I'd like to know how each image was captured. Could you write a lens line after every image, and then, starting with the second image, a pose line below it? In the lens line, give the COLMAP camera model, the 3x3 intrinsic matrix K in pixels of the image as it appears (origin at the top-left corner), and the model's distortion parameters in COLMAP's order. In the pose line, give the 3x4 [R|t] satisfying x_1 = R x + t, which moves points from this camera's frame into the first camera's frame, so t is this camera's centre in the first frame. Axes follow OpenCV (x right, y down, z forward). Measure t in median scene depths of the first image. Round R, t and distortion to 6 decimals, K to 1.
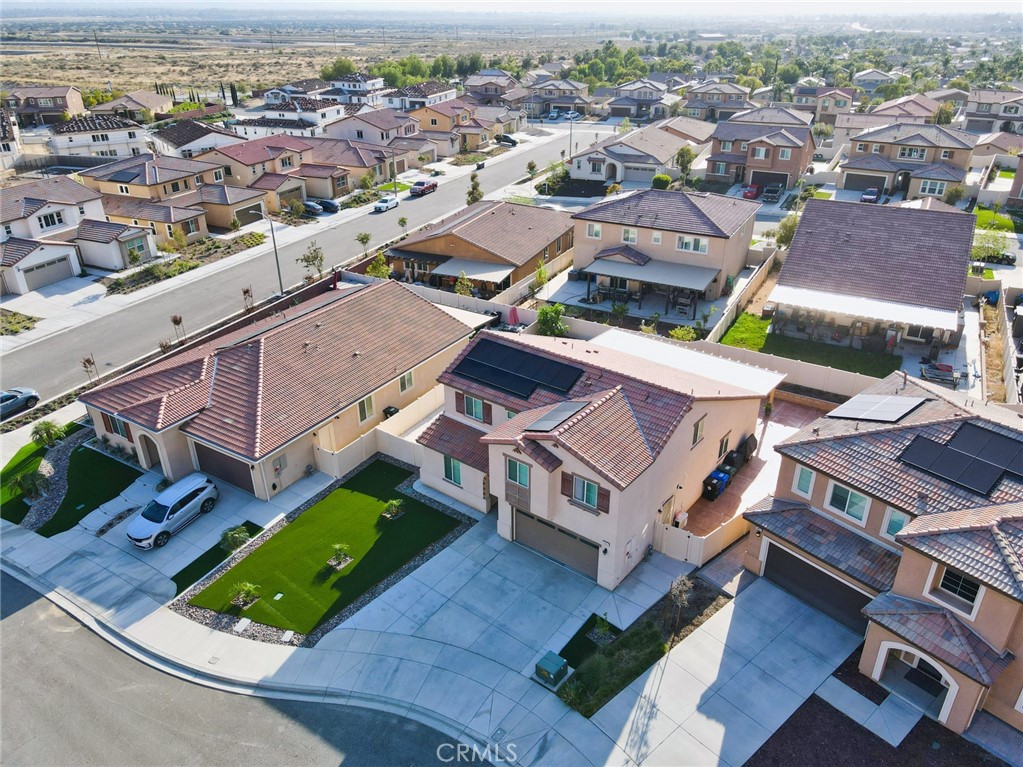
lens RADIAL K [[752.6, 0, 513.3], [0, 752.6, 387.4], [0, 0, 1]] dist [0.008222, 0.013164]
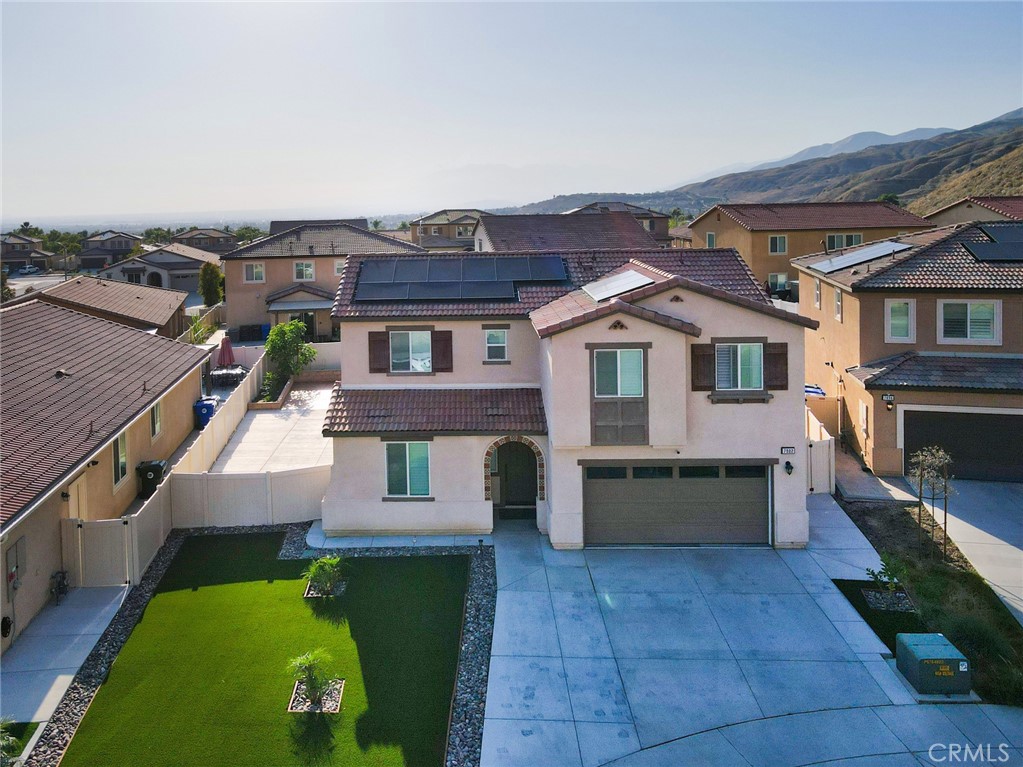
lens RADIAL K [[819.1, 0, 445.2], [0, 819.1, 232.2], [0, 0, 1]] dist [0.009758, 0.007386]
pose [[0.806940, -0.032380, 0.589745, -0.371583], [0.287046, 0.894146, -0.343667, 0.157625], [-0.516190, 0.446603, 0.730817, 0.471191]]
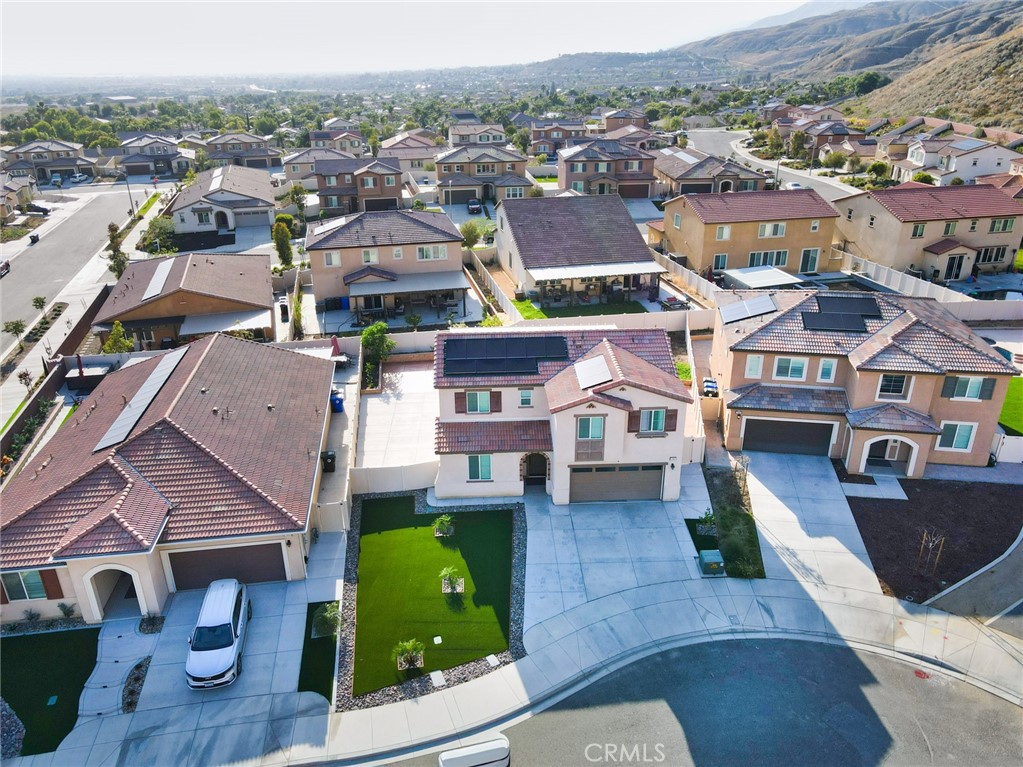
lens RADIAL K [[752.6, 0, 513.3], [0, 752.6, 387.4], [0, 0, 1]] dist [0.008222, 0.013164]
pose [[0.759886, -0.264373, 0.593868, -0.581481], [0.304903, 0.951792, 0.033570, -0.010709], [-0.574114, 0.155563, 0.803861, 0.146981]]
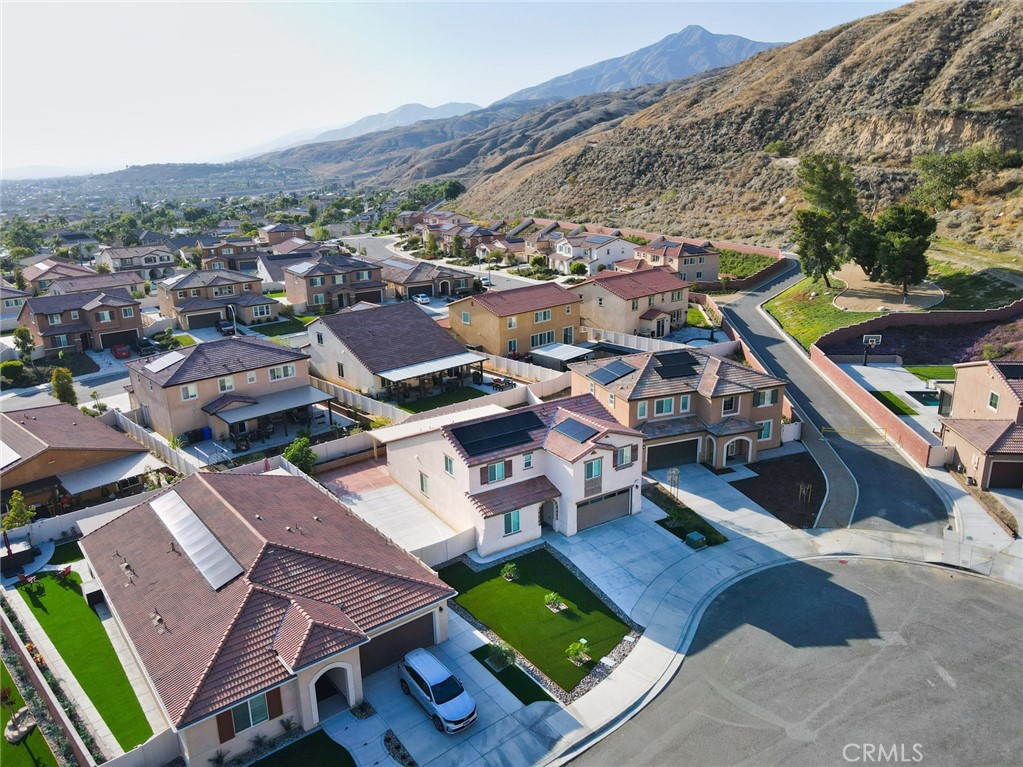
lens RADIAL K [[752.6, 0, 513.3], [0, 752.6, 387.4], [0, 0, 1]] dist [0.008222, 0.013164]
pose [[0.332458, -0.279047, 0.900891, -1.087047], [0.453268, 0.884948, 0.106838, -0.210160], [-0.827055, 0.372826, 0.420691, 0.369285]]
